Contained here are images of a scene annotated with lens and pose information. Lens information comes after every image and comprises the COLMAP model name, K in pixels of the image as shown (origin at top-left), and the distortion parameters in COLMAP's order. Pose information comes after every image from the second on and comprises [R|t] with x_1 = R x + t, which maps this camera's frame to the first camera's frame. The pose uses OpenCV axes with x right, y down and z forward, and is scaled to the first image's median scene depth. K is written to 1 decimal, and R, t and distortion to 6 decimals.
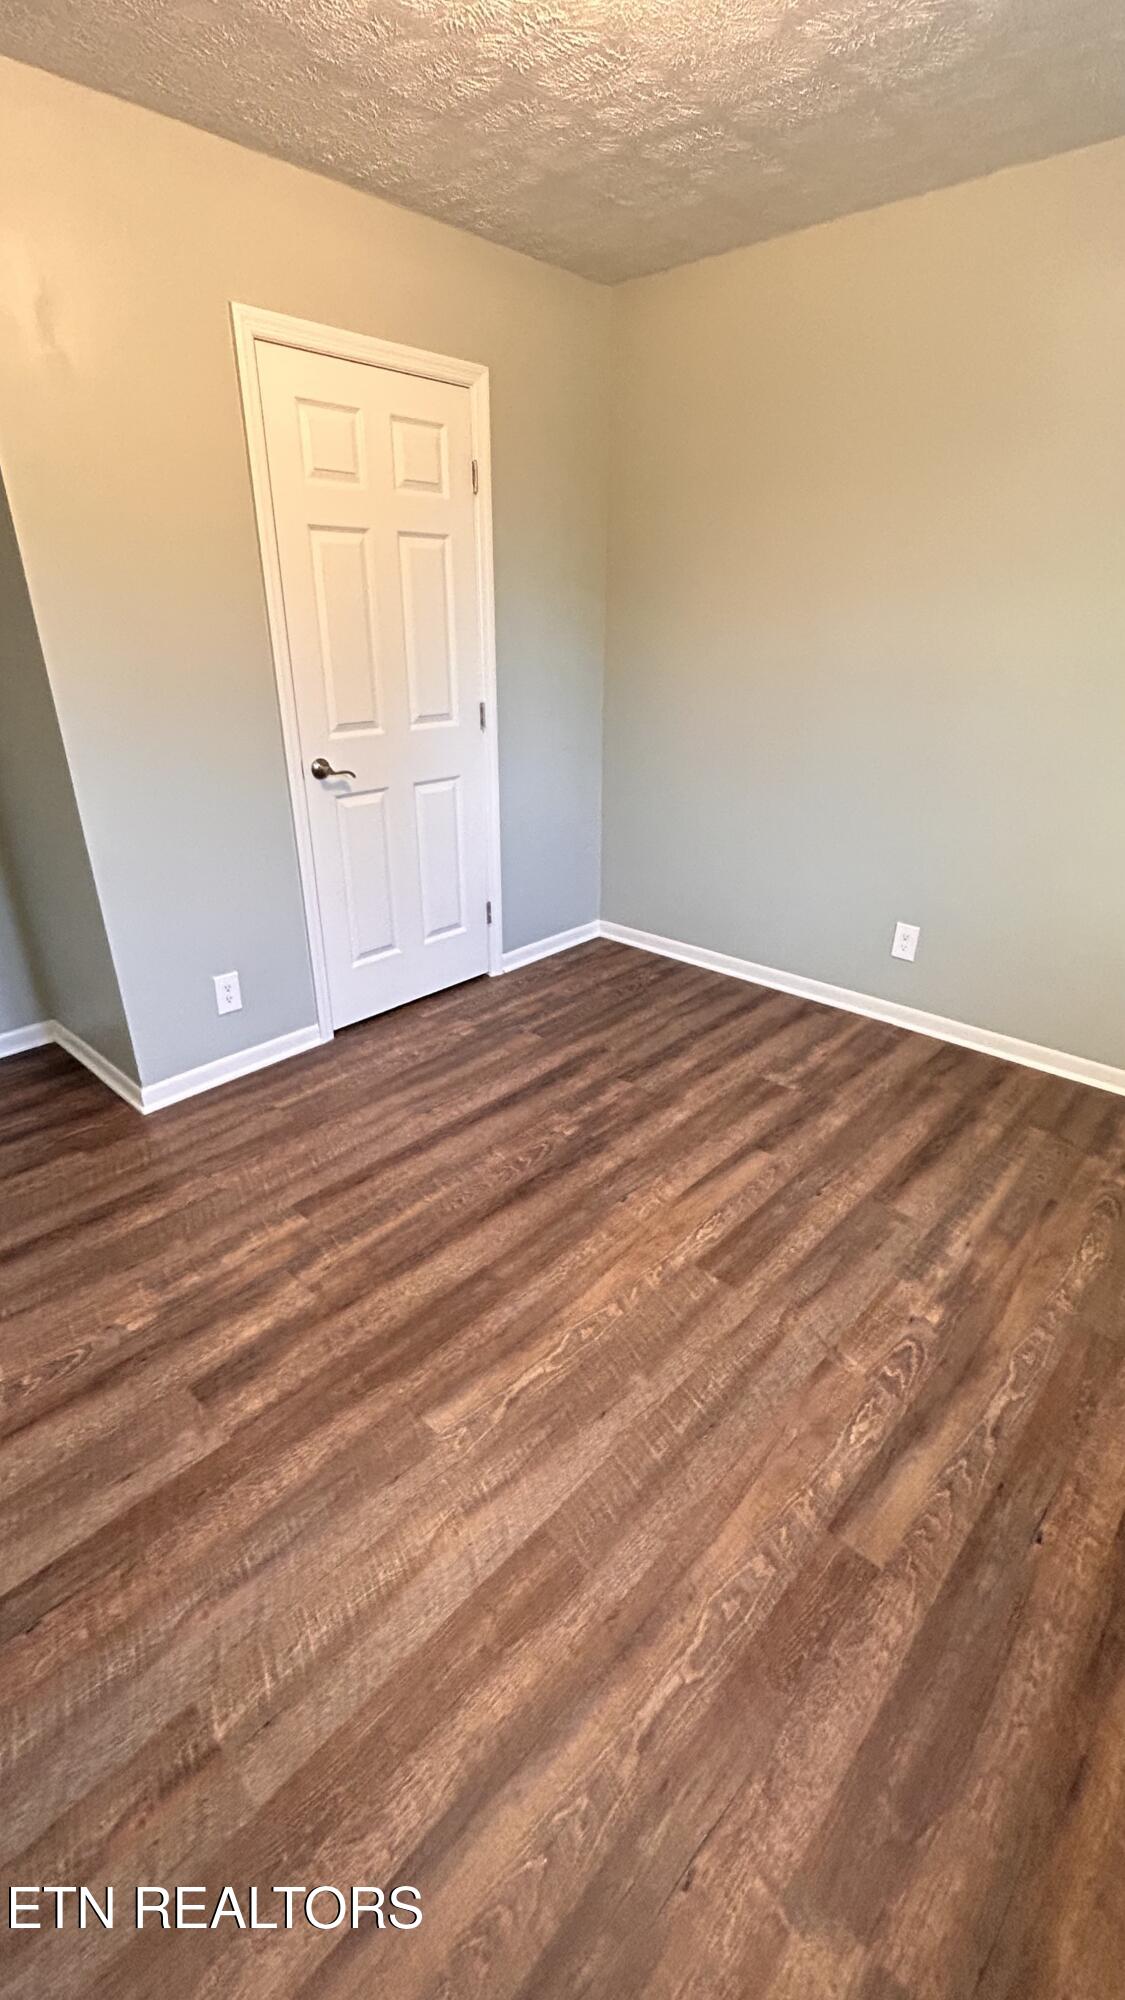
lens RADIAL K [[878.0, 0, 565.2], [0, 878.0, 994.3], [0, 0, 1]] dist [-0.001325, -0.000954]
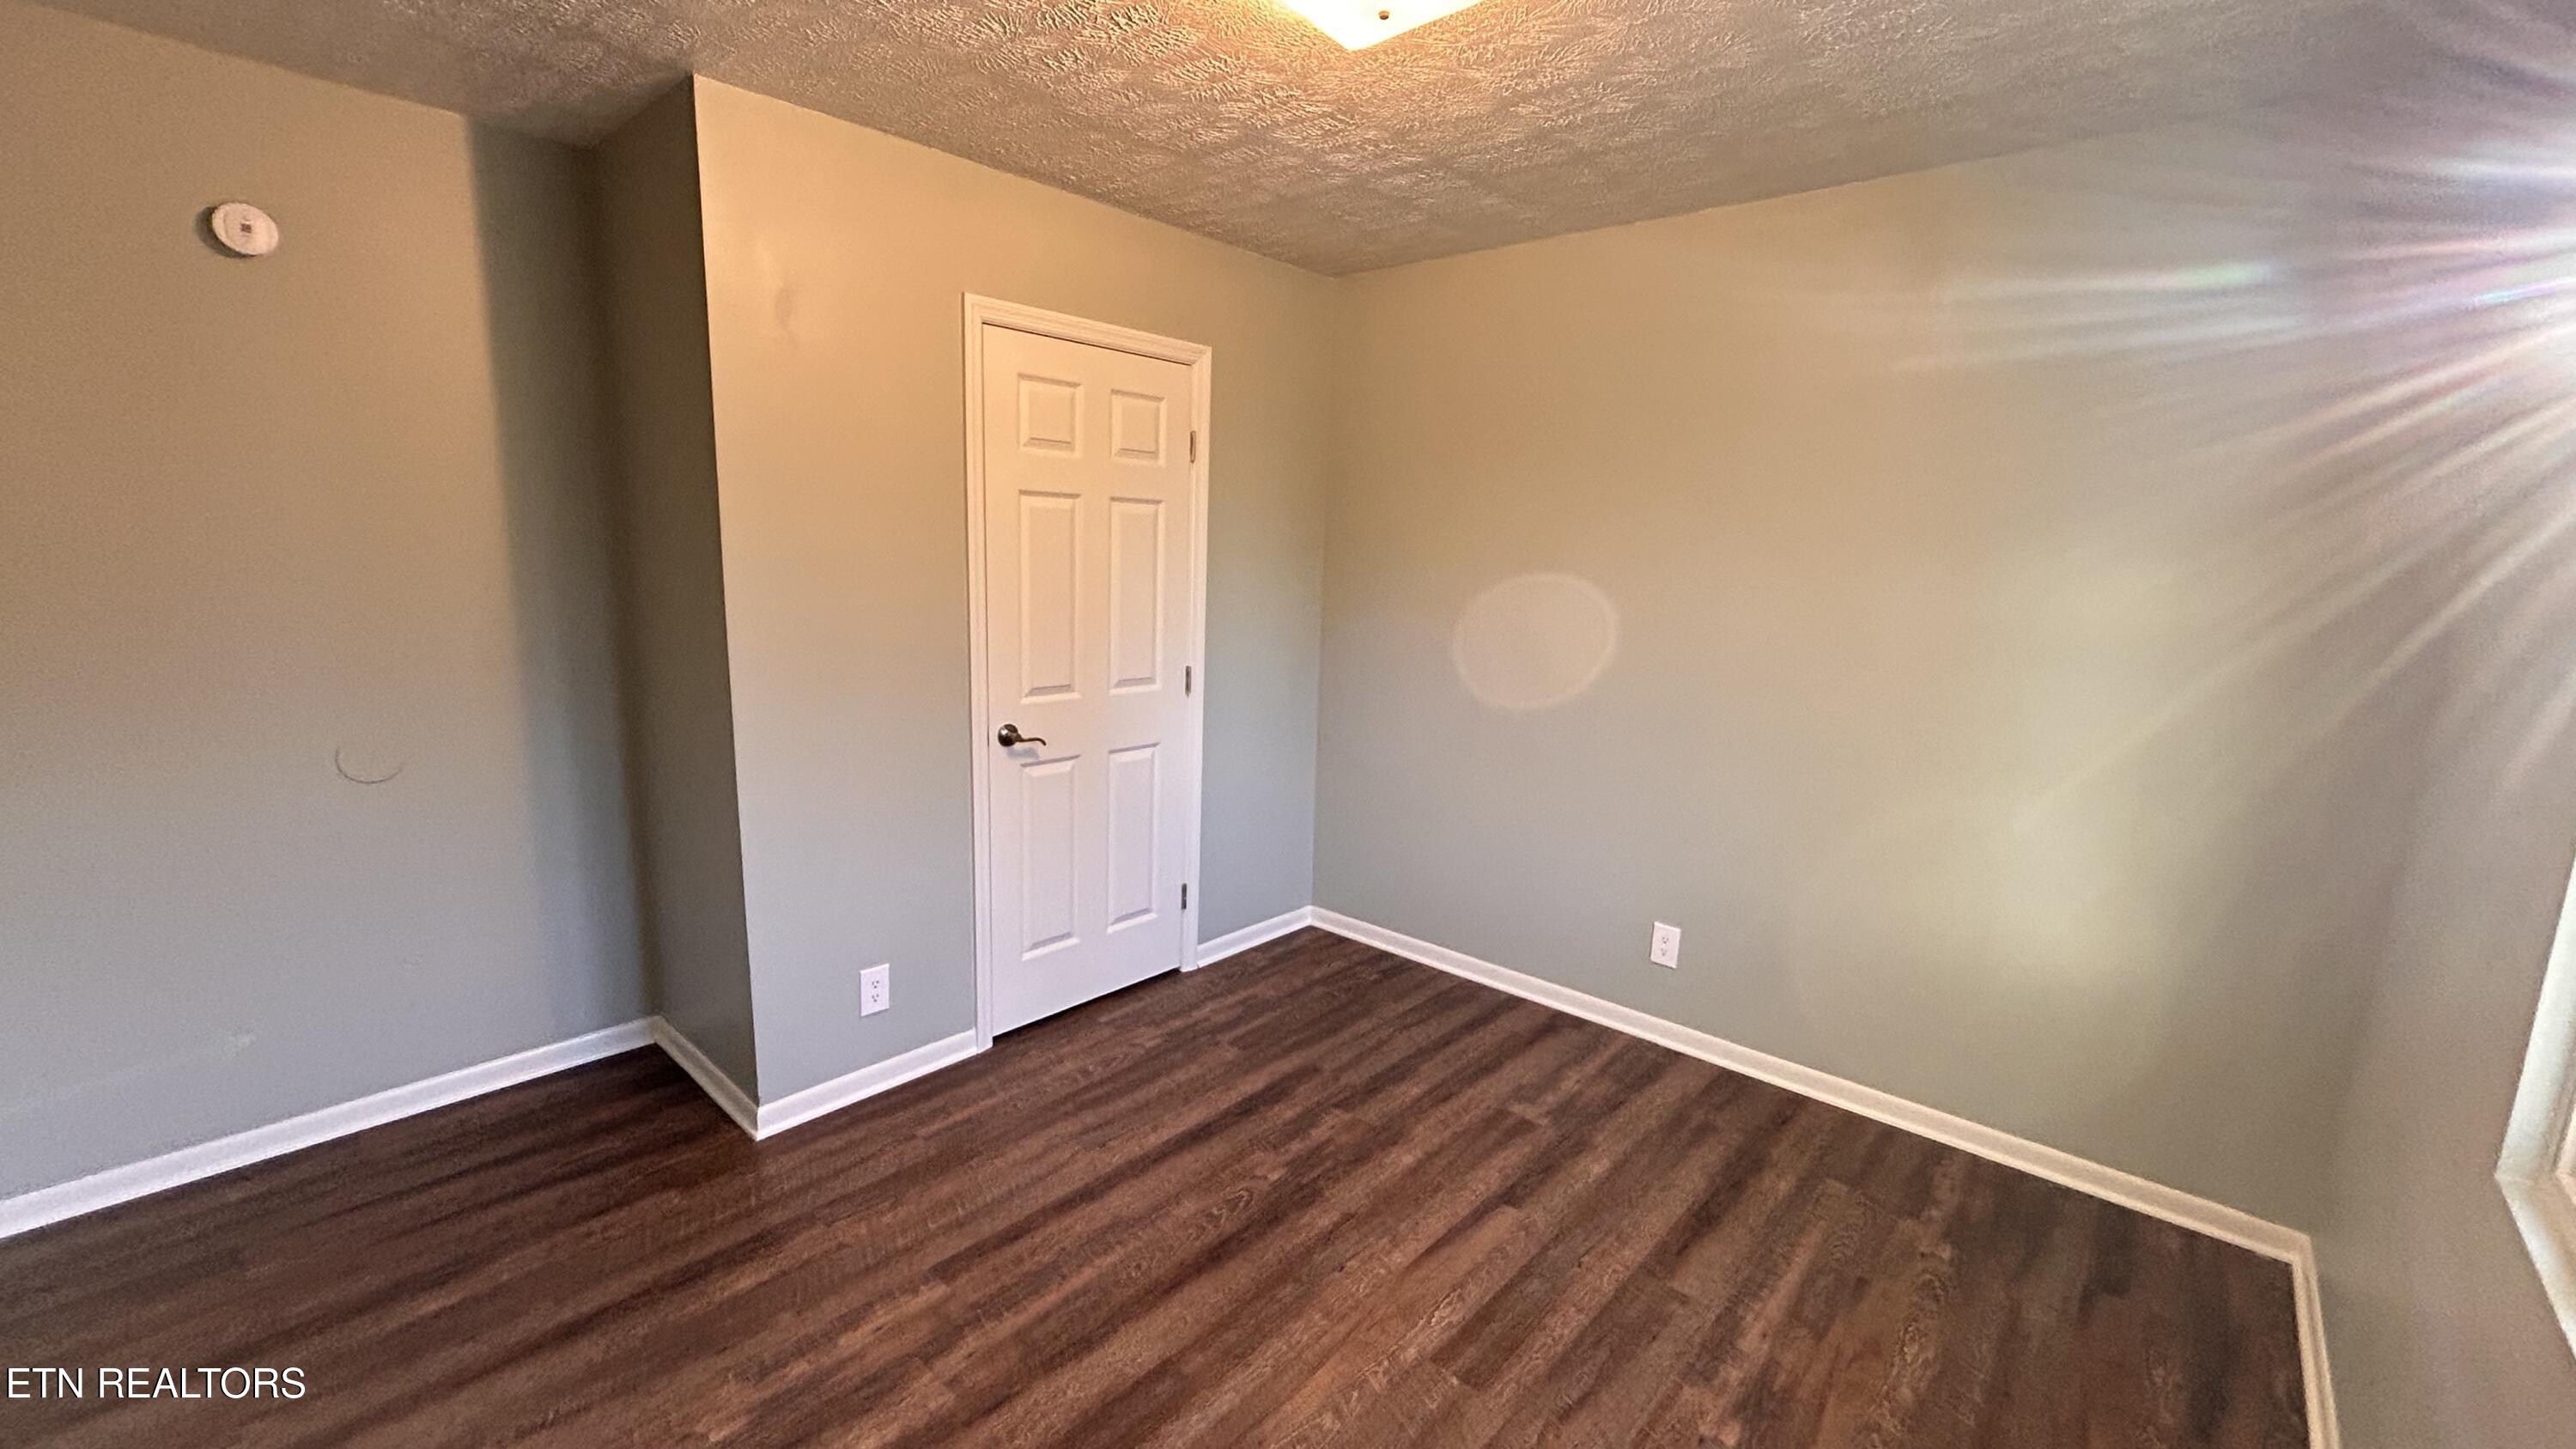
lens RADIAL K [[1044.0, 0, 1285.0], [0, 1044.0, 713.4], [0, 0, 1]] dist [-0.006102, 0.001759]
pose [[0.999473, 0.027789, 0.016779, -0.014760], [-0.022721, 0.968028, -0.249812, -0.019556], [-0.023185, 0.249299, 0.968149, -0.057610]]
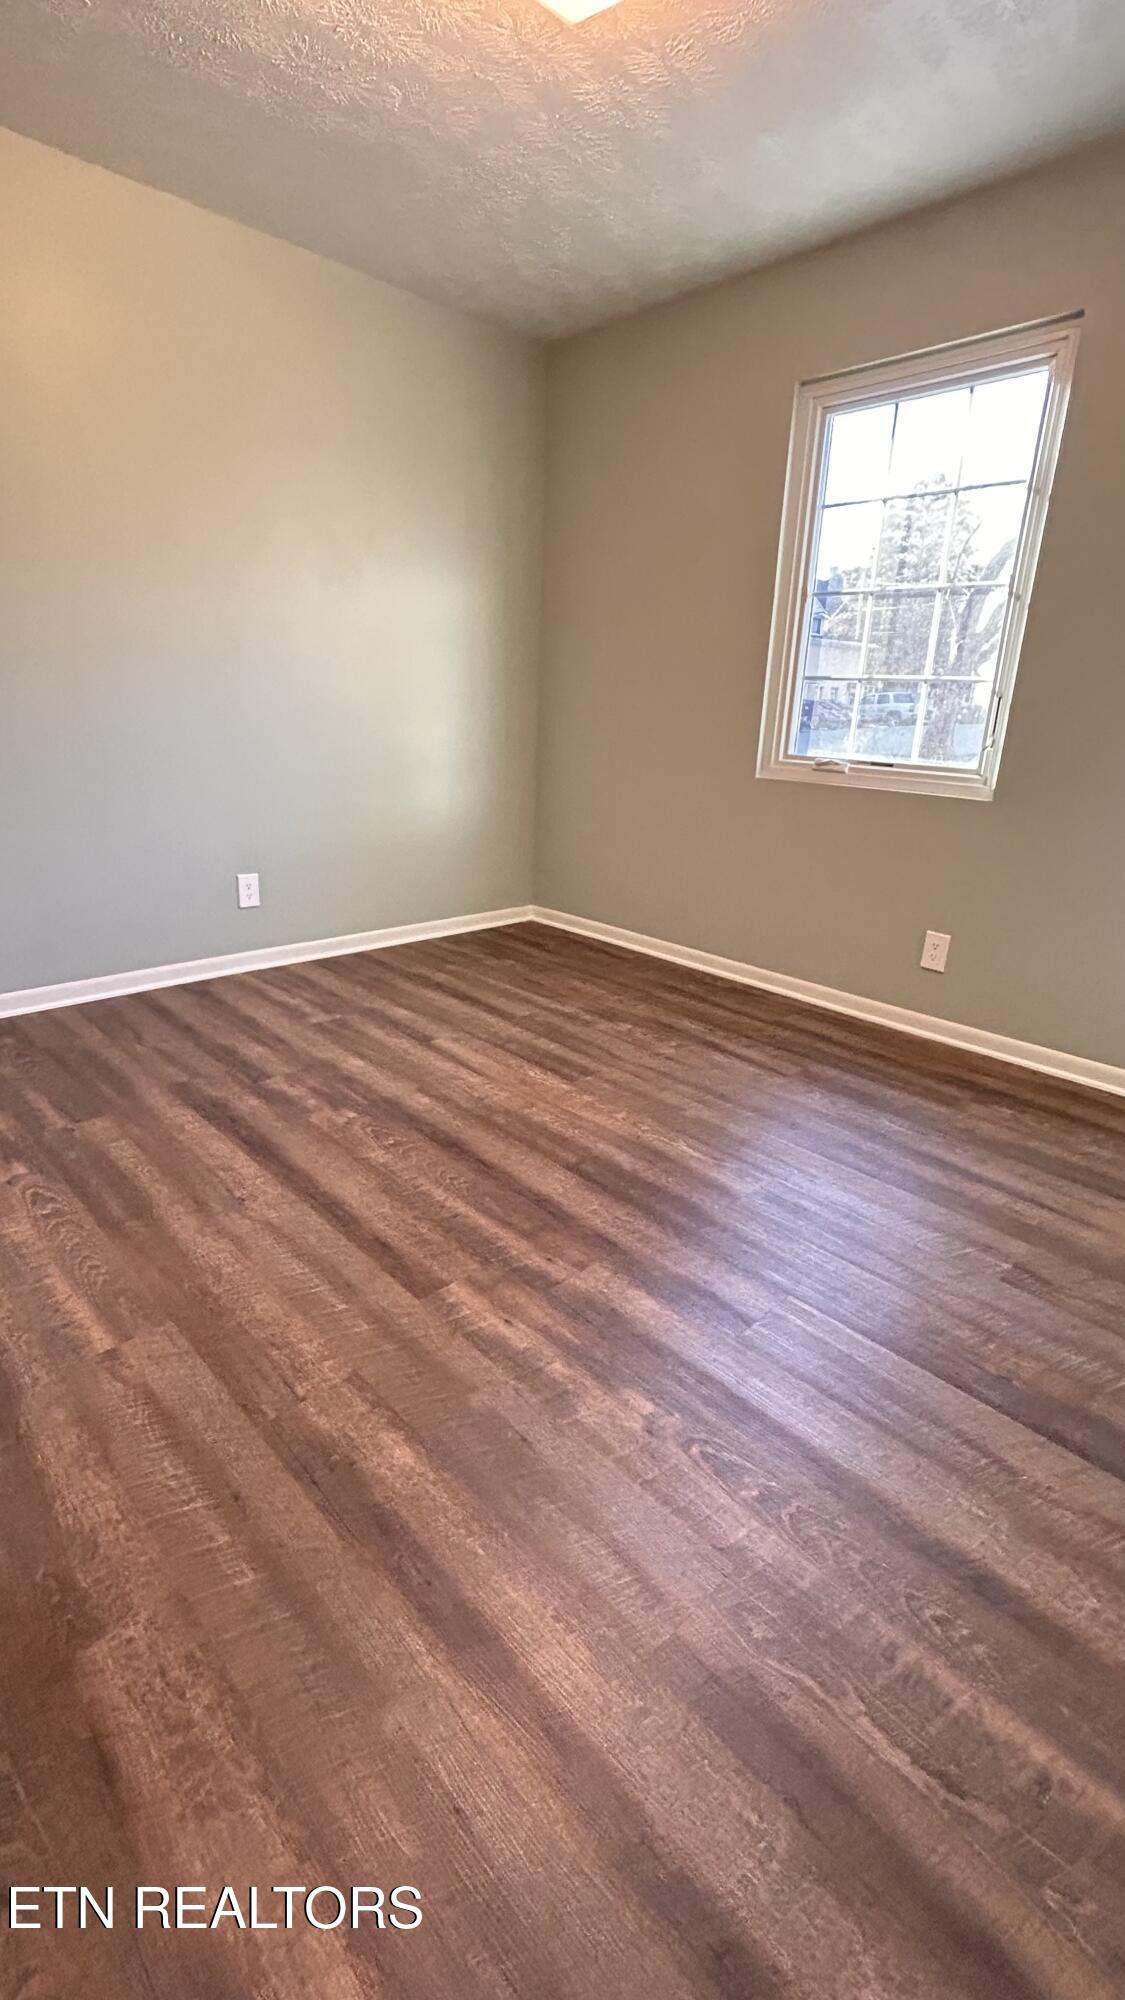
lens RADIAL K [[878.0, 0, 564.0], [0, 878.0, 997.9], [0, 0, 1]] dist [-0.001325, -0.000954]
pose [[0.065215, -0.318592, 0.945646, -0.840881], [0.370673, 0.887590, 0.273470, -0.121554], [-0.926471, 0.332691, 0.175977, 0.631933]]
